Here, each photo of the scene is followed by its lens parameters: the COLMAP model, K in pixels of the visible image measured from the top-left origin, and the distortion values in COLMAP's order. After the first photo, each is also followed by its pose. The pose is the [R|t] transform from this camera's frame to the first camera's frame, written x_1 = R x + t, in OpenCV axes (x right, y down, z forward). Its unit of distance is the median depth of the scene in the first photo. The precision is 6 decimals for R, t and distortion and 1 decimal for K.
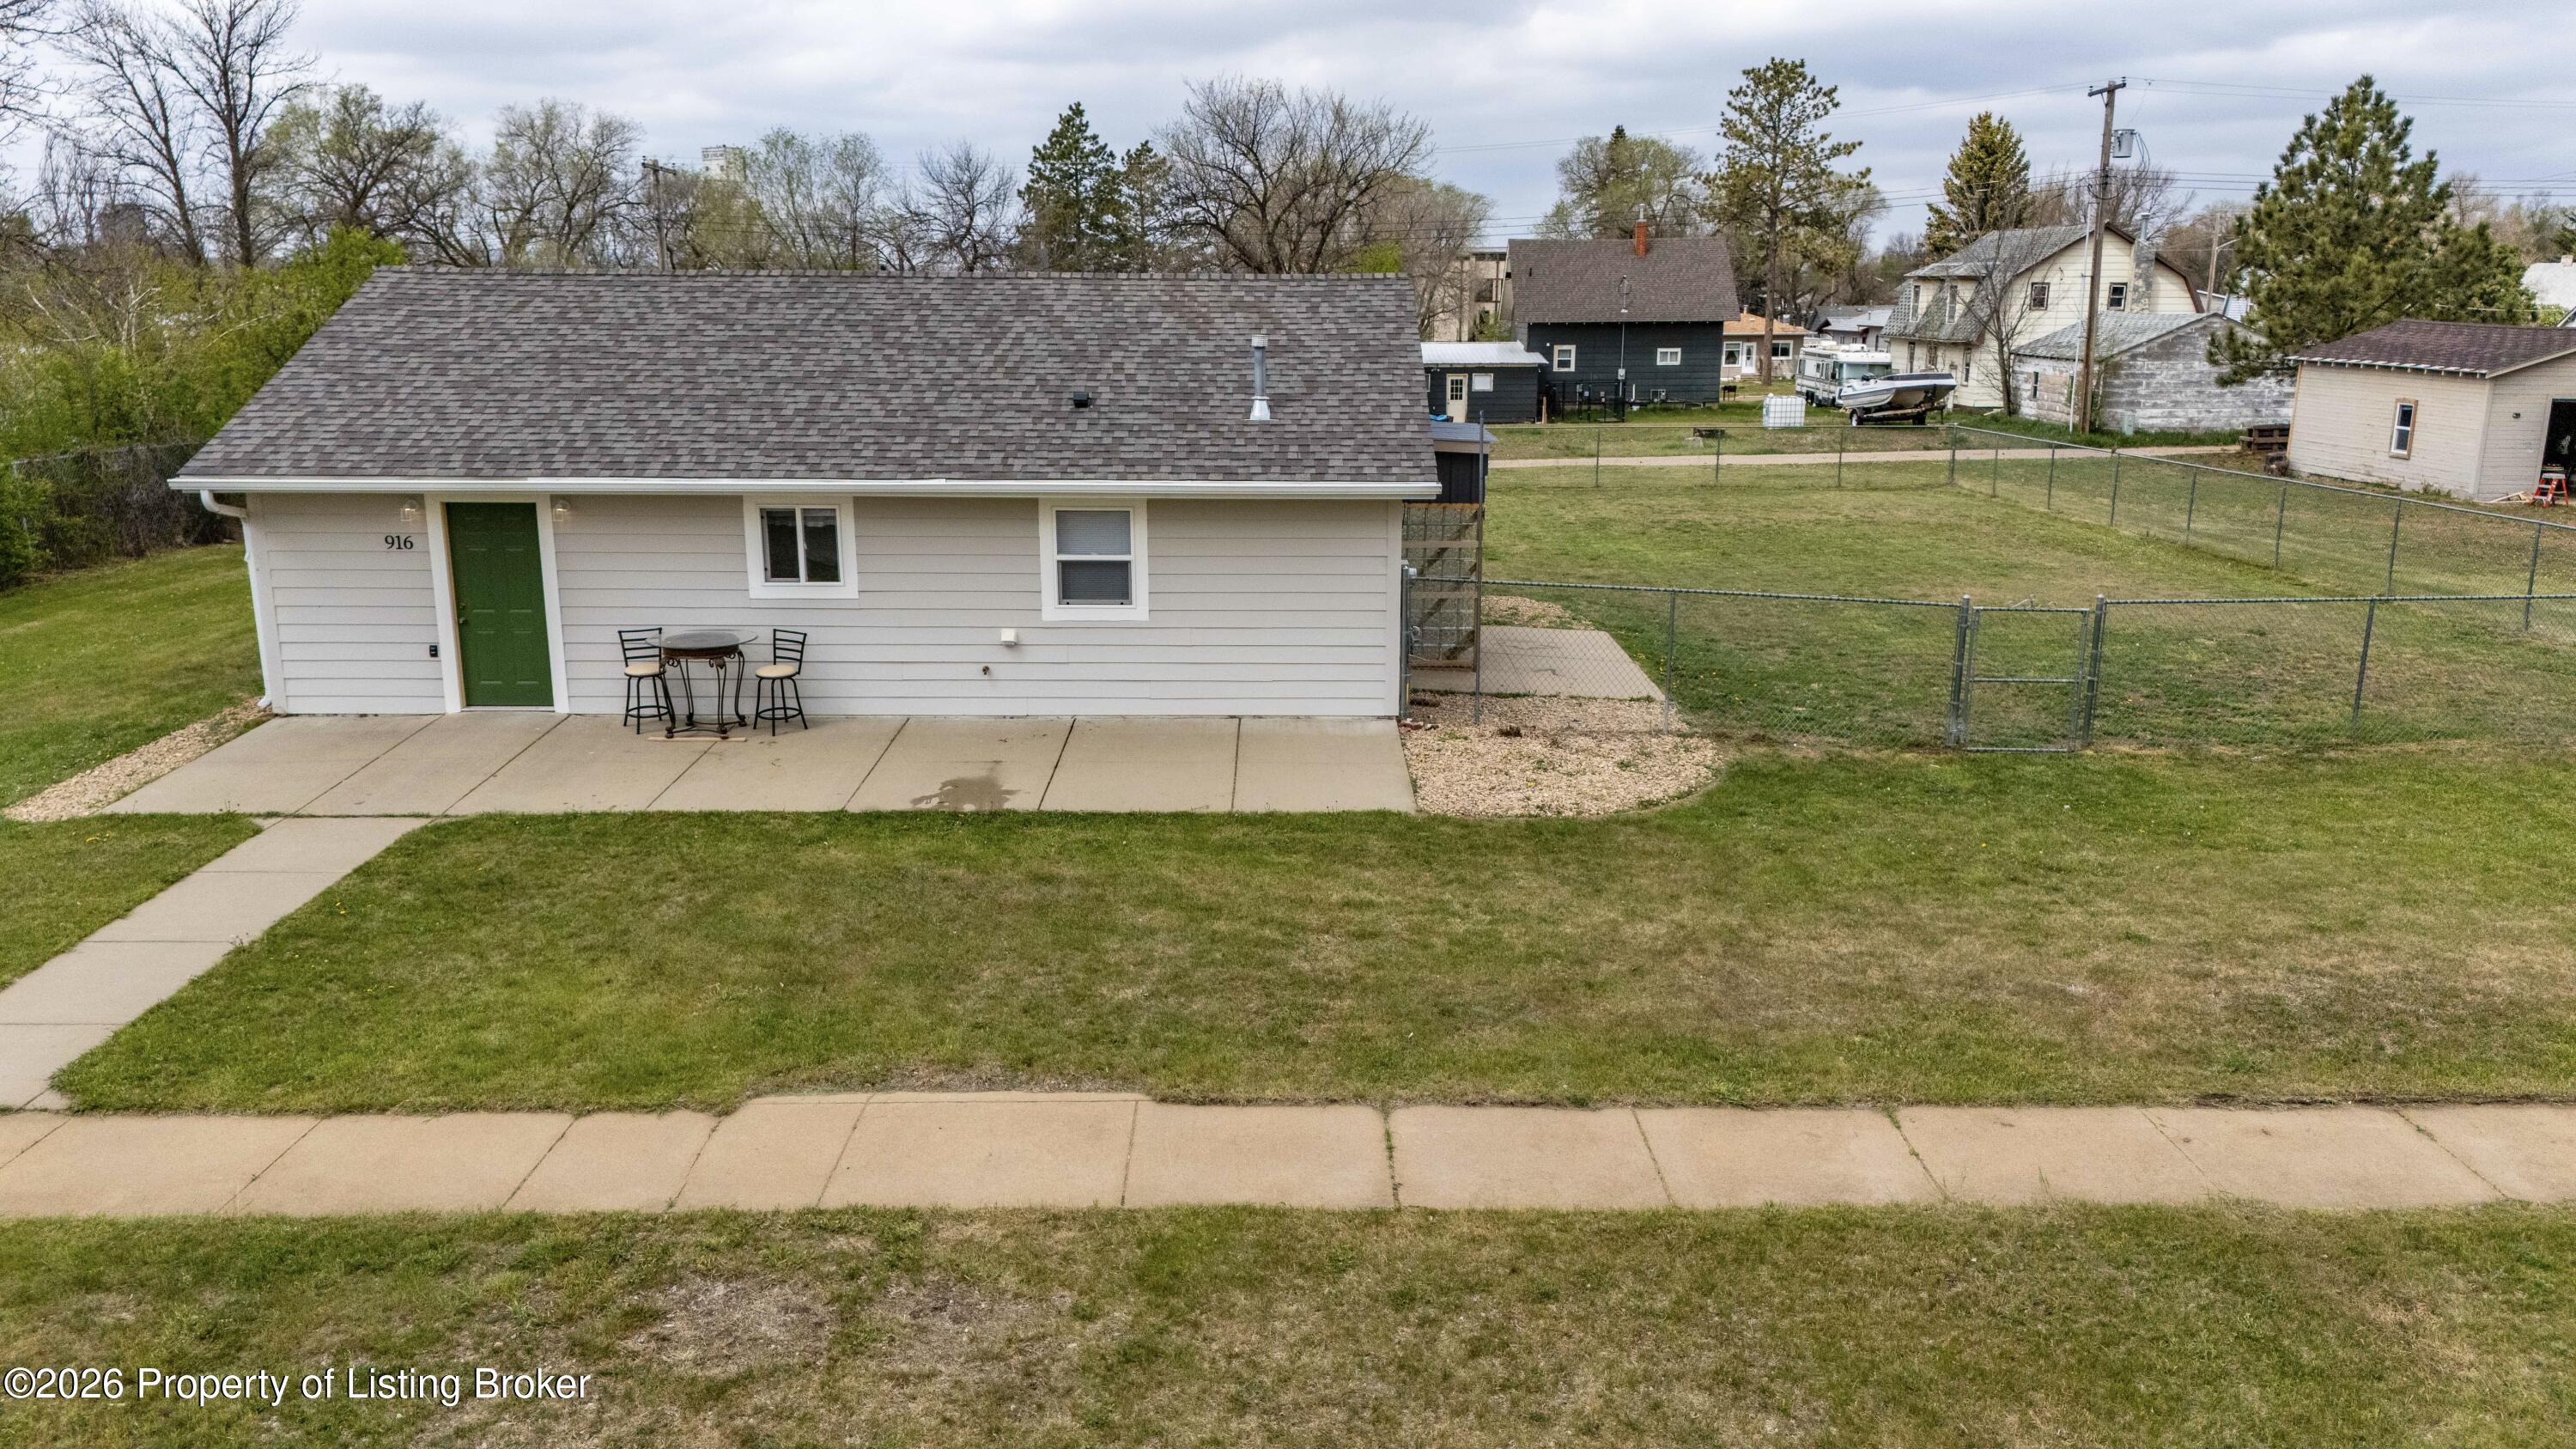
lens RADIAL K [[1889.6, 0, 1292.9], [0, 1889.6, 741.6], [0, 0, 1]] dist [0.077196, -0.074503]
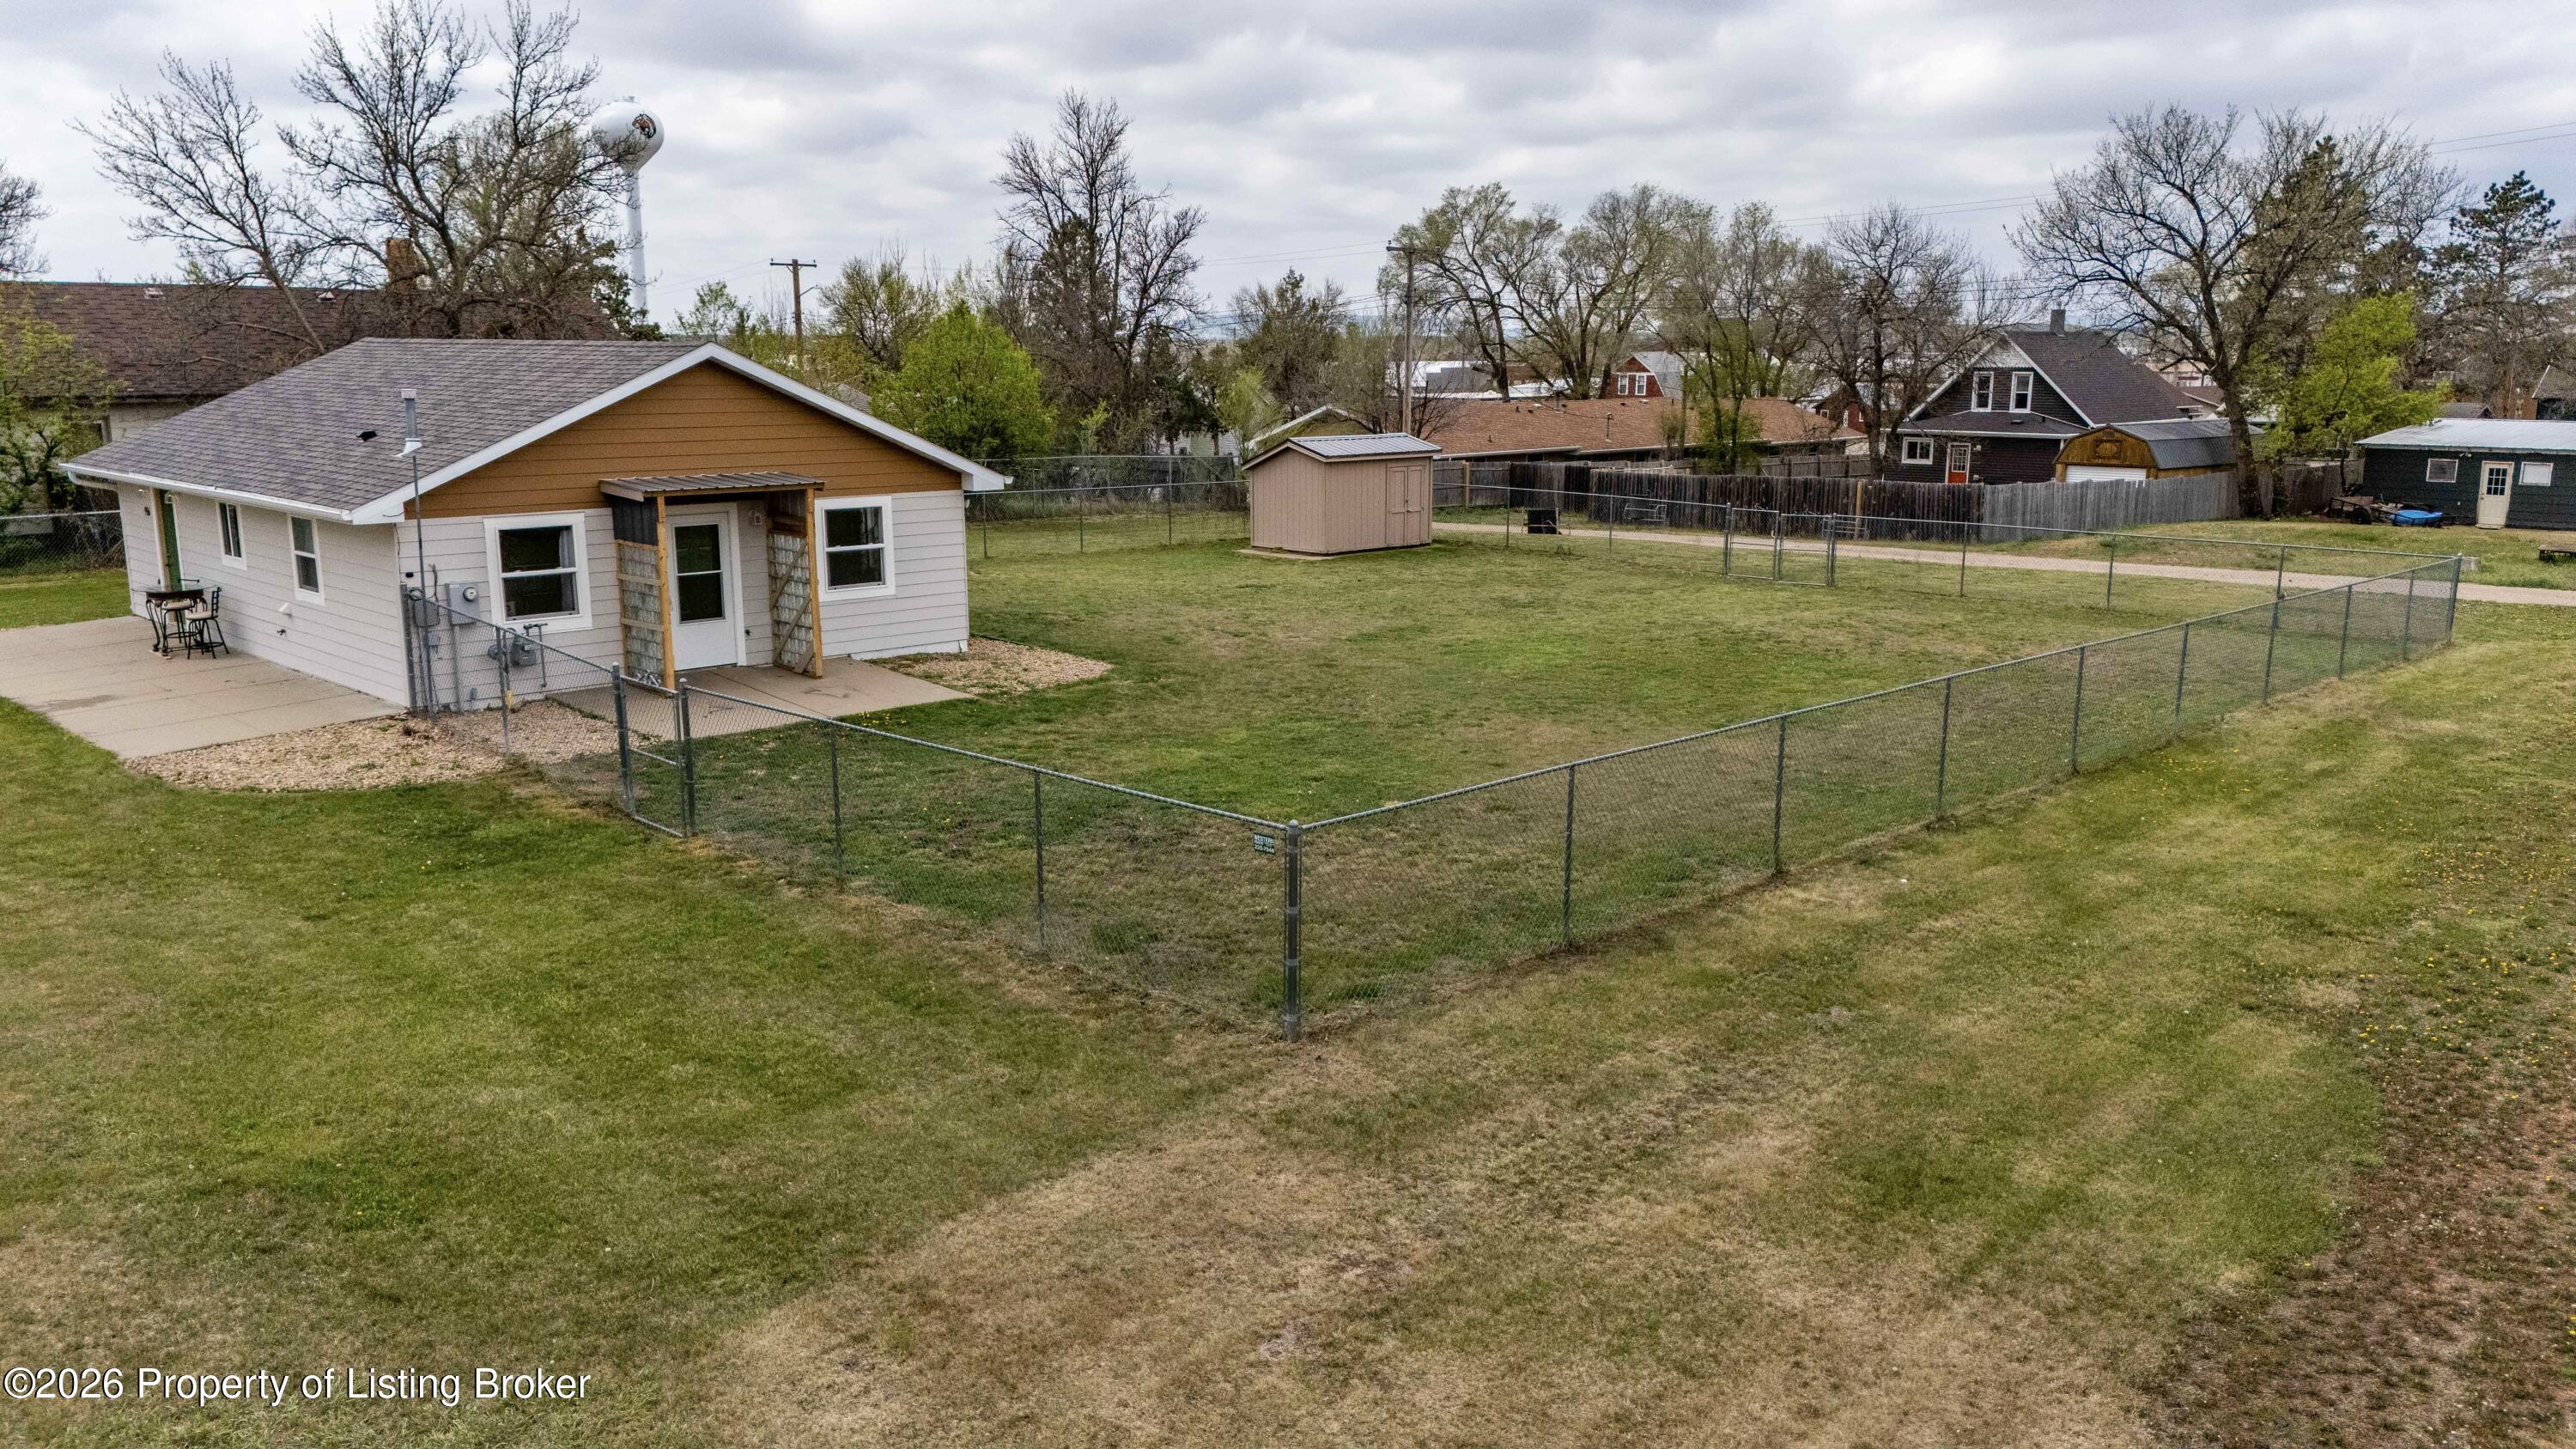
lens RADIAL K [[1889.6, 0, 1295.6], [0, 1889.6, 737.0], [0, 0, 1]] dist [0.077196, -0.074503]
pose [[0.707199, 0.145184, -0.691947, 1.319547], [-0.167986, 0.985167, 0.035019, -0.135340], [0.686768, 0.091472, 0.721098, 0.527536]]
